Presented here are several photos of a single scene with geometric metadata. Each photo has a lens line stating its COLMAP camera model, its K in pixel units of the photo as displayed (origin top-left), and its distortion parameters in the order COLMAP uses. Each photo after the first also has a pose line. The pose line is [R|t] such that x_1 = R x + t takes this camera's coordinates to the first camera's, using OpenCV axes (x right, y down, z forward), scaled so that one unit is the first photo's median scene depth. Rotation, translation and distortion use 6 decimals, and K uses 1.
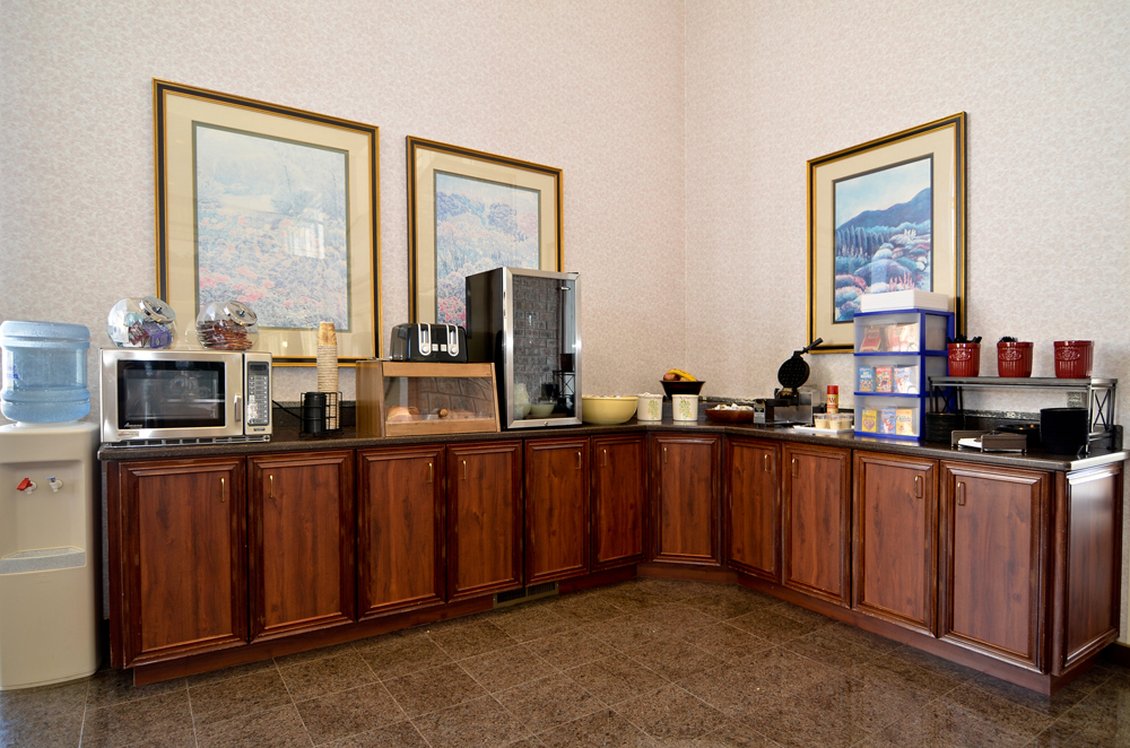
lens RADIAL K [[633.1, 0, 496.3], [0, 633.1, 368.5], [0, 0, 1]] dist [-0.019260, 0.003087]
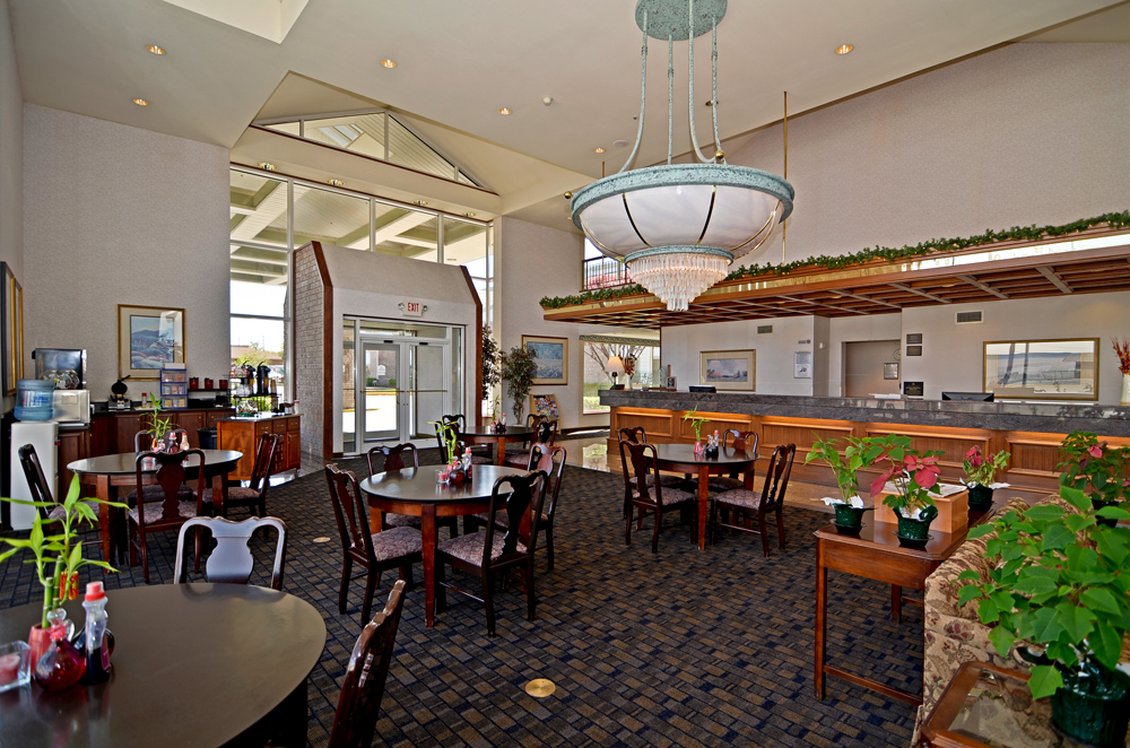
lens RADIAL K [[535.7, 0, 565.2], [0, 535.7, 381.2], [0, 0, 1]] dist [-0.002876, -0.000183]
pose [[-0.235773, 0.001952, 0.971806, -3.024459], [-0.004195, 0.999987, -0.003027, -0.034602], [-0.971799, -0.004790, -0.235762, -0.334681]]
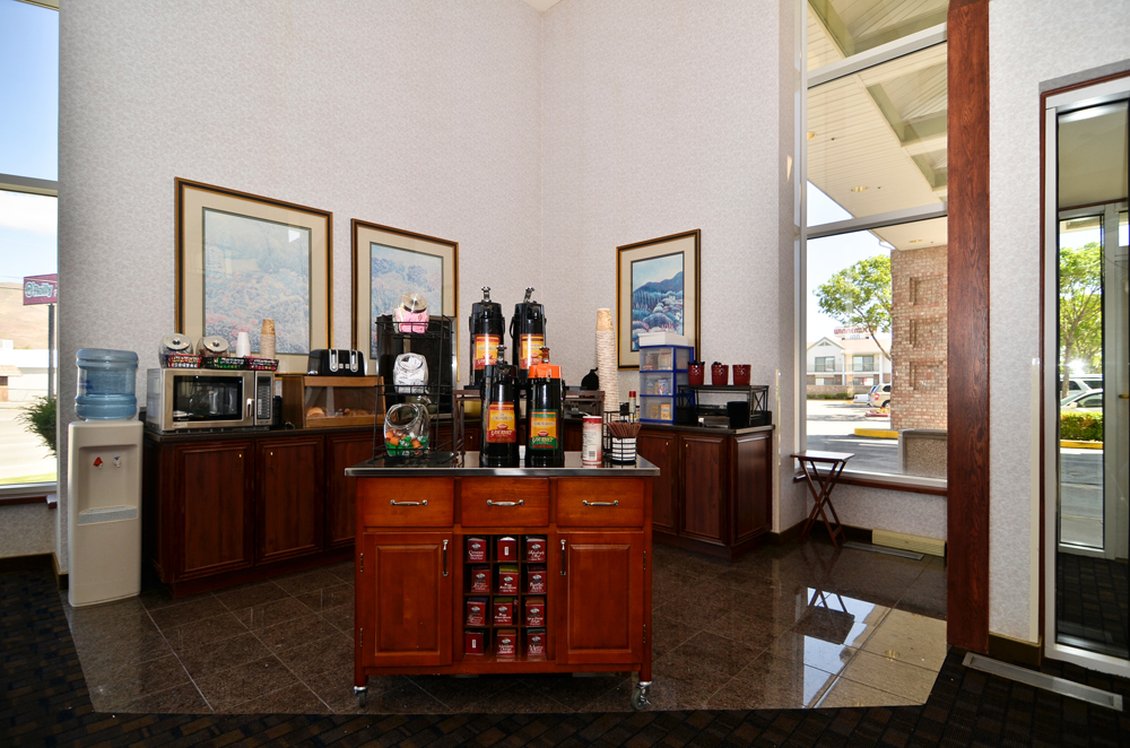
lens RADIAL K [[535.7, 0, 561.5], [0, 535.7, 374.6], [0, 0, 1]] dist [-0.002876, -0.000183]
pose [[0.950145, 0.001938, 0.311803, -0.073280], [0.000791, 0.999962, -0.008624, -0.003633], [-0.311808, 0.008441, 0.950108, -0.326519]]
